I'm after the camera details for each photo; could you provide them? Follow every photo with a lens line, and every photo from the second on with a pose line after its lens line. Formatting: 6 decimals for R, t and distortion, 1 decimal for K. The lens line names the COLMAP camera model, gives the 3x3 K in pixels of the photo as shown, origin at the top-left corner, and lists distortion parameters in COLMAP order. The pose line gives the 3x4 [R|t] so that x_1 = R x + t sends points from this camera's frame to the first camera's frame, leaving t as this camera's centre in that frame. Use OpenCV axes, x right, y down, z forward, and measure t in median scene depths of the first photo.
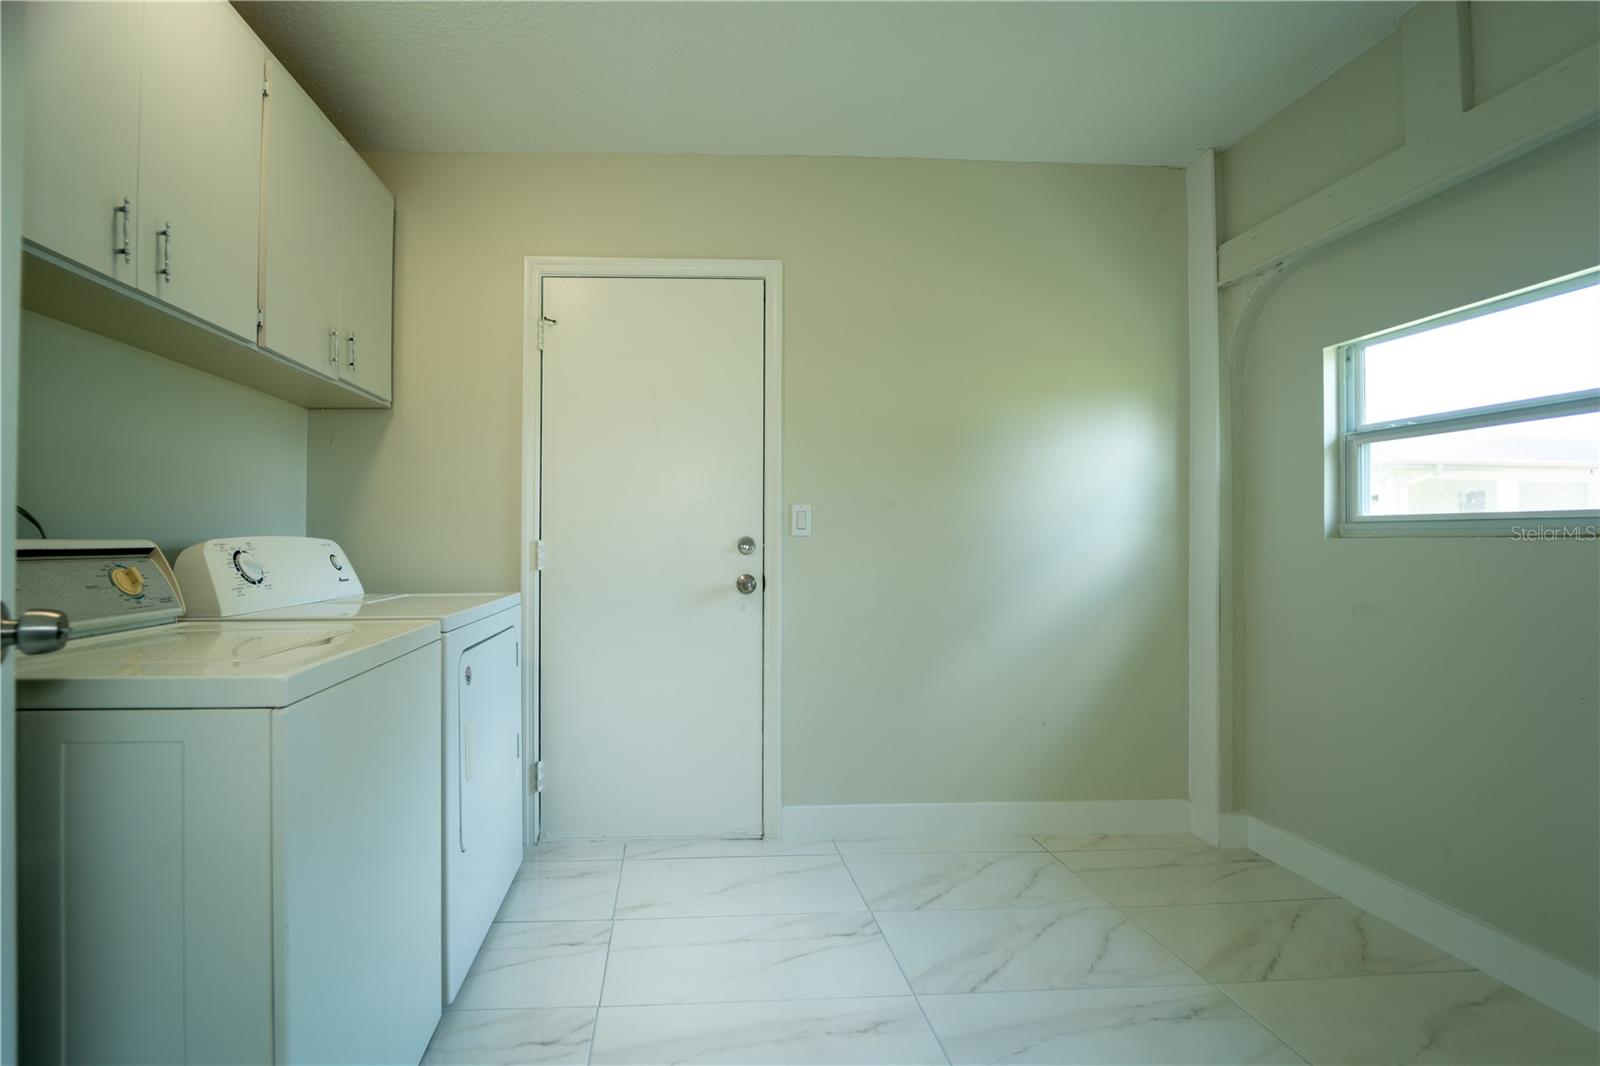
lens RADIAL K [[691.6, 0, 709.4], [0, 691.6, 512.9], [0, 0, 1]] dist [-0.008959, -0.000251]
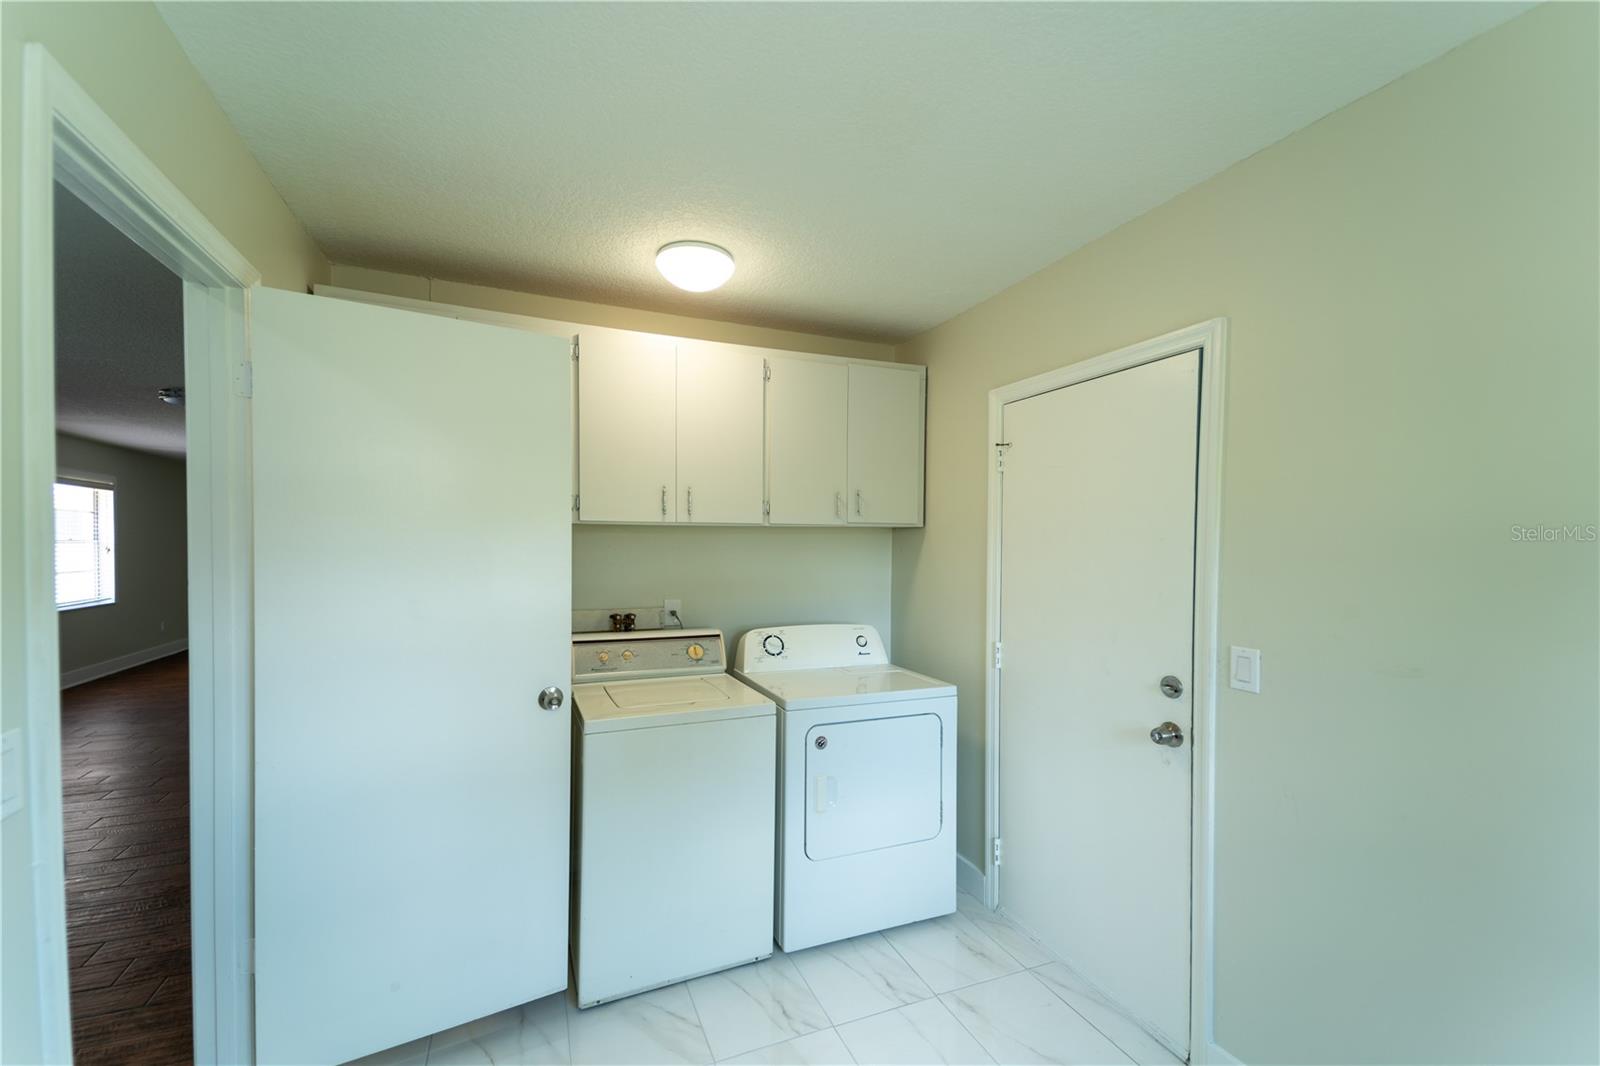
lens RADIAL K [[669.4, 0, 800.0], [0, 669.4, 533.0], [0, 0, 1]] dist [0.064807, -0.024072]
pose [[0.340581, -0.000581, -0.940215, 0.763699], [0.017595, 0.999829, 0.005756, -0.170933], [0.940050, -0.018504, 0.340533, 0.371203]]
